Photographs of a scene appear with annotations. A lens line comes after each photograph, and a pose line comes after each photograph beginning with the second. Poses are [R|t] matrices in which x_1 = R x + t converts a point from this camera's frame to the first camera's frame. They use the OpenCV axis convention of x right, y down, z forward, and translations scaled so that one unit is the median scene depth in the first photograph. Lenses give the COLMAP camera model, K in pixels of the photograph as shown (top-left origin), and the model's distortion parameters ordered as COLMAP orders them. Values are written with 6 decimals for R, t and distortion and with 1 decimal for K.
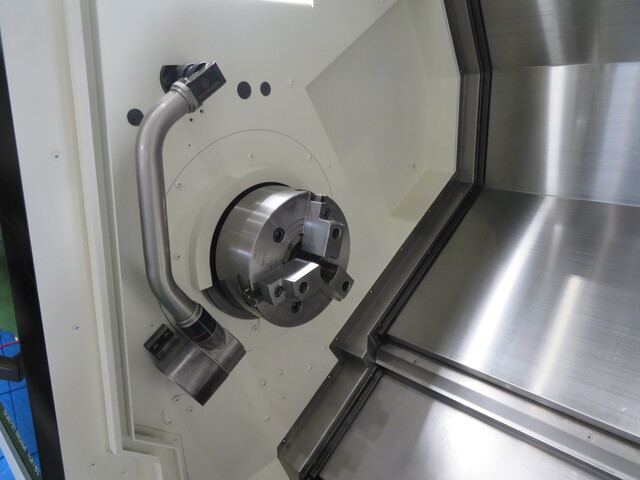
lens RADIAL K [[461.4, 0, 320.0], [0, 461.4, 240.0], [0, 0, 1]] dist [0.011473, 0.000467]
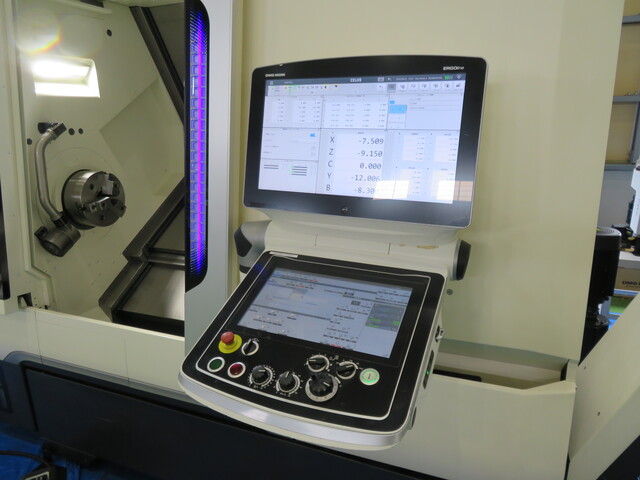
lens RADIAL K [[461.4, 0, 320.0], [0, 461.4, 240.0], [0, 0, 1]] dist [0.011473, 0.000467]
pose [[0.923274, -0.081350, 0.375430, 0.089118], [0.109822, 0.992427, -0.055034, 0.532202], [-0.368110, 0.092042, 0.925215, -1.725578]]
